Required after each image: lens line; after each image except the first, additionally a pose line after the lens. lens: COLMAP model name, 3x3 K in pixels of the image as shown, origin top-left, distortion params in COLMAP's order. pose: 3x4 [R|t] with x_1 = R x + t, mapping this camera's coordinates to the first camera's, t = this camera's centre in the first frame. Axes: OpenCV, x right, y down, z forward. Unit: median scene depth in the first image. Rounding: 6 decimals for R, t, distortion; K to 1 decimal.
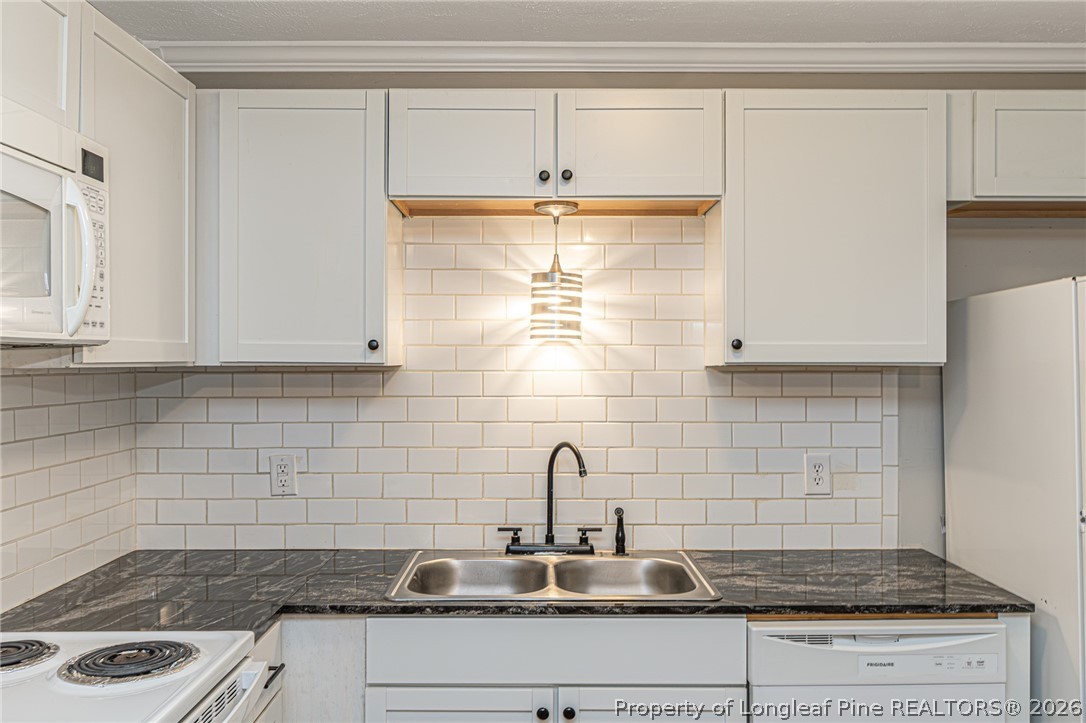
lens RADIAL K [[893.8, 0, 544.9], [0, 893.8, 362.9], [0, 0, 1]] dist [0.005354, 0.001297]
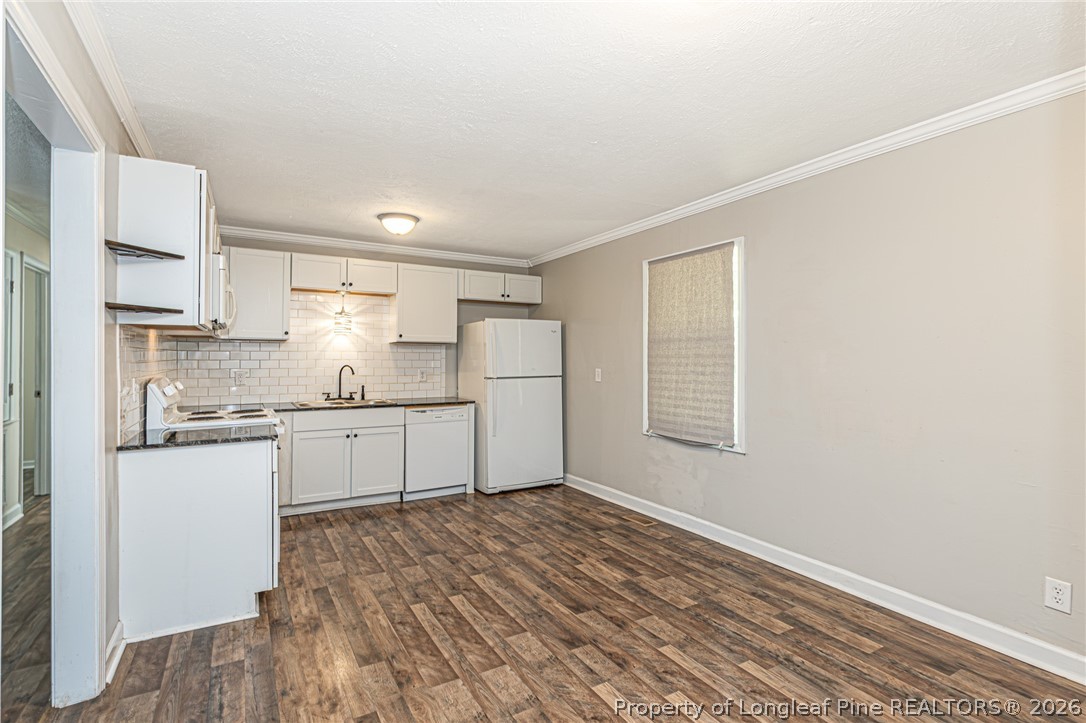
lens RADIAL K [[522.7, 0, 546.0], [0, 522.7, 360.5], [0, 0, 1]] dist [-0.000063, -0.000410]
pose [[0.859587, 0.004423, 0.510970, -0.320103], [-0.003782, 0.999990, -0.002295, 0.073642], [-0.510975, 0.000040, 0.859596, -0.988091]]
